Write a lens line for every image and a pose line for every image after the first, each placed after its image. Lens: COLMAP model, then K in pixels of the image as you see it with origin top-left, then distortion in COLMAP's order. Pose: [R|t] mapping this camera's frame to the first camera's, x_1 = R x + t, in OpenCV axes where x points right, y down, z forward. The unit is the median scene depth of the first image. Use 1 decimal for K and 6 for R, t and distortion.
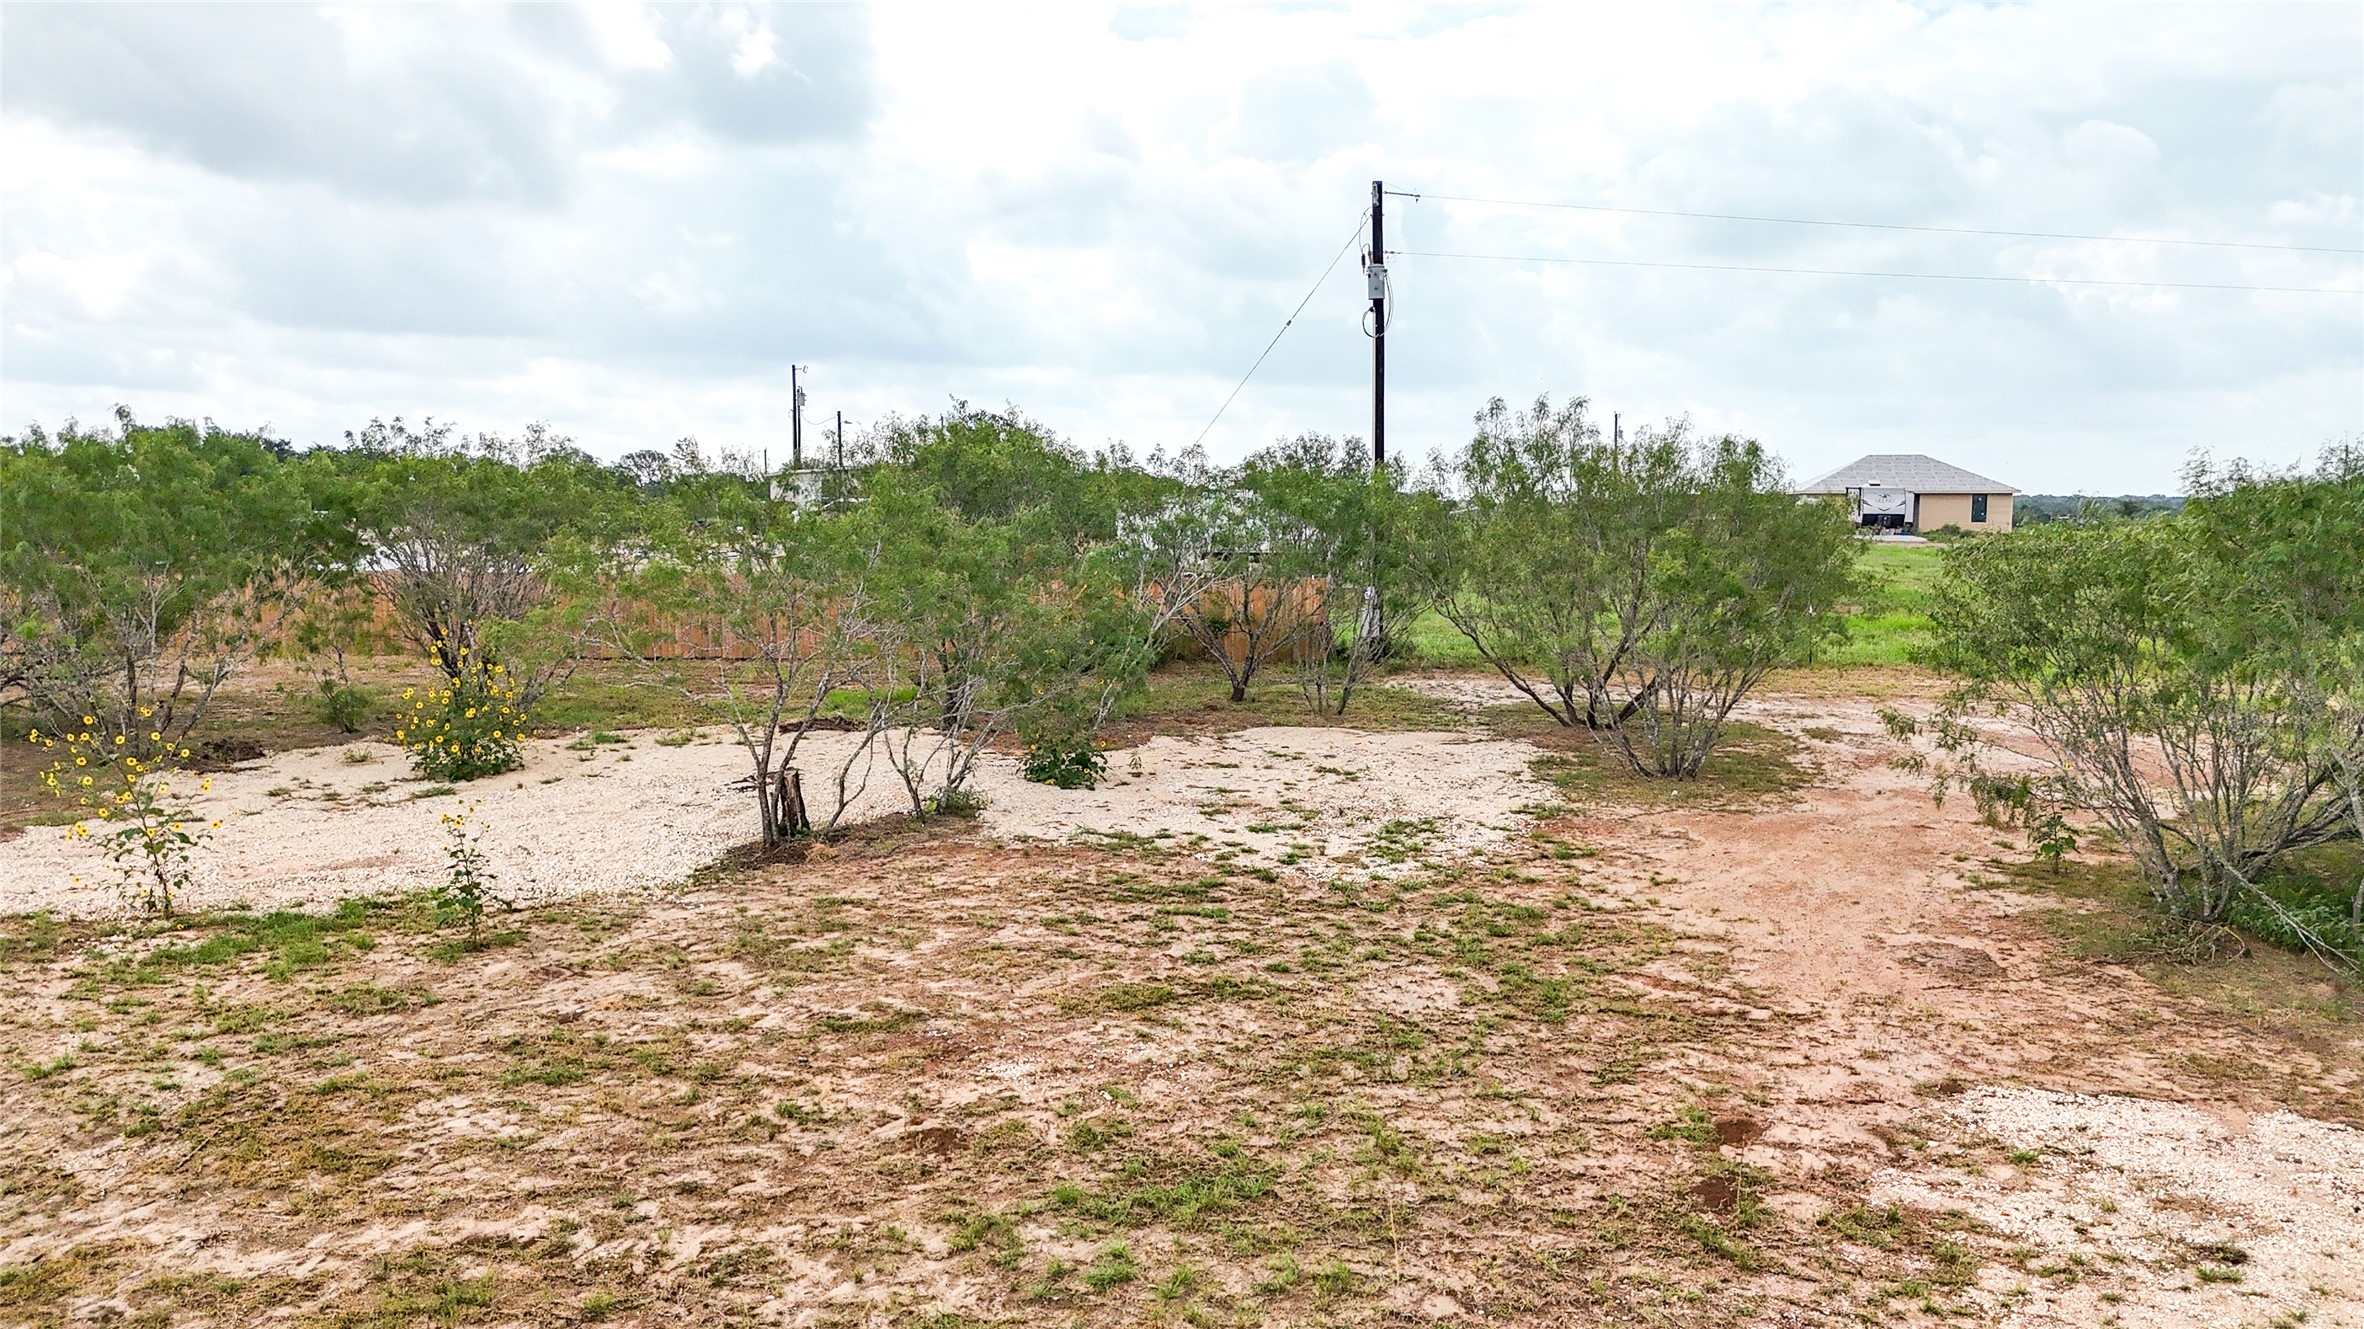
lens RADIAL K [[1755.3, 0, 1184.2], [0, 1755.3, 650.5], [0, 0, 1]] dist [0.080170, -0.079592]
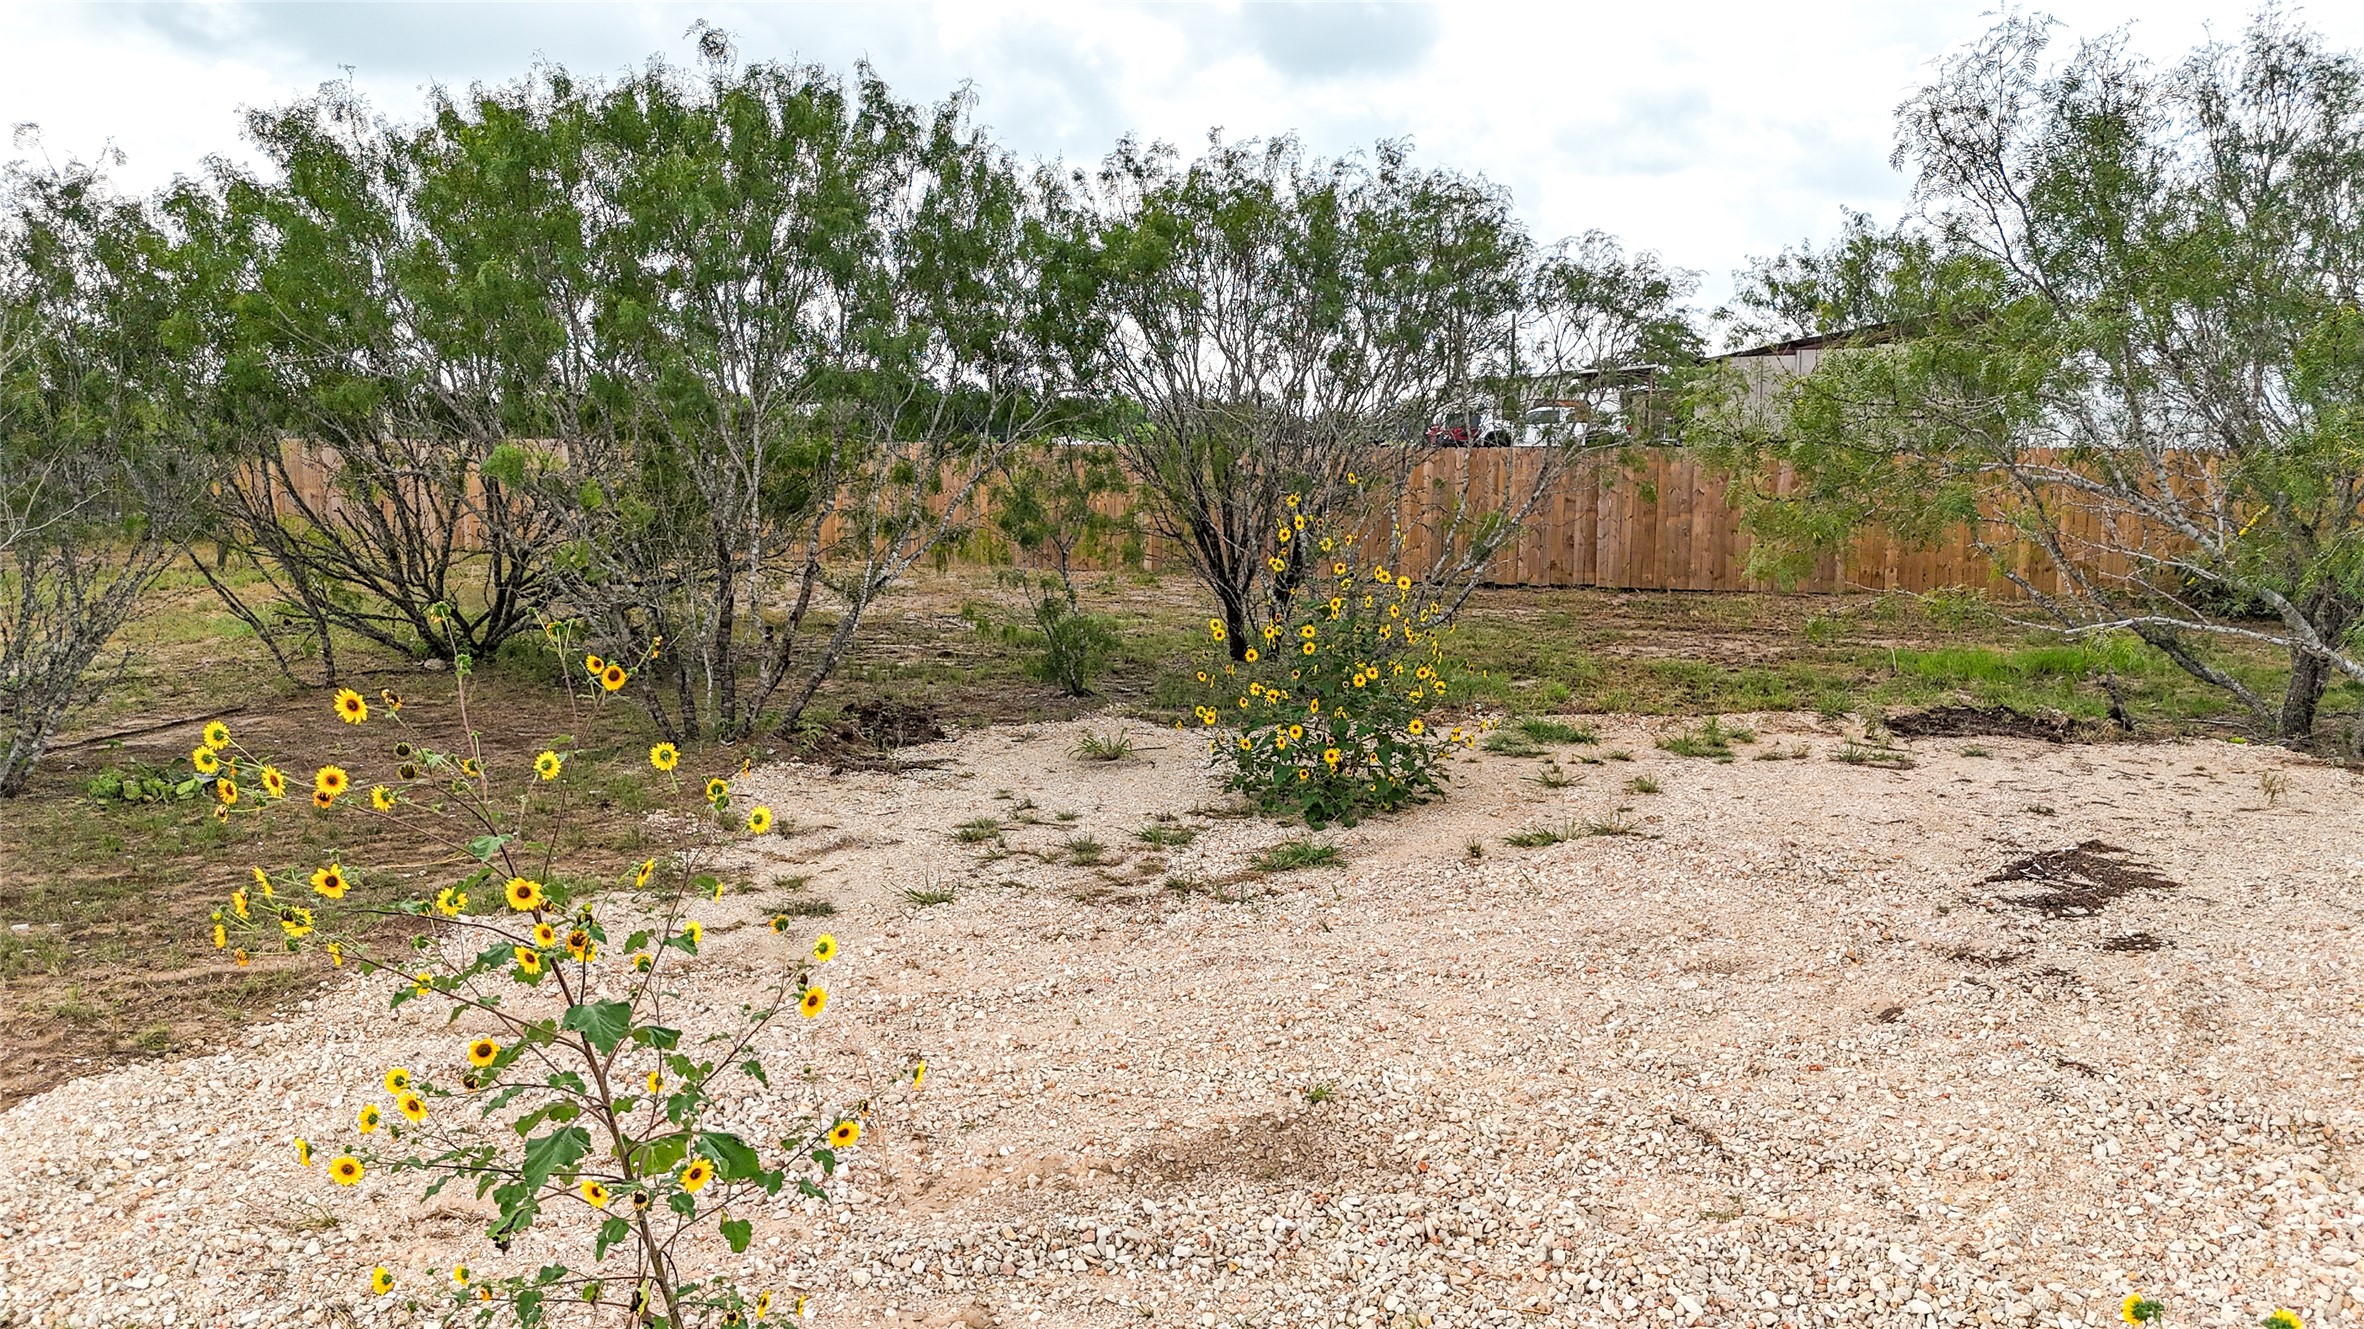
lens RADIAL K [[1755.3, 0, 1184.2], [0, 1755.3, 650.5], [0, 0, 1]] dist [0.080170, -0.079592]
pose [[0.948438, 0.036461, -0.314860, -0.287575], [-0.027244, 0.999063, 0.033624, 0.013838], [0.315791, -0.023312, 0.948542, 0.533032]]
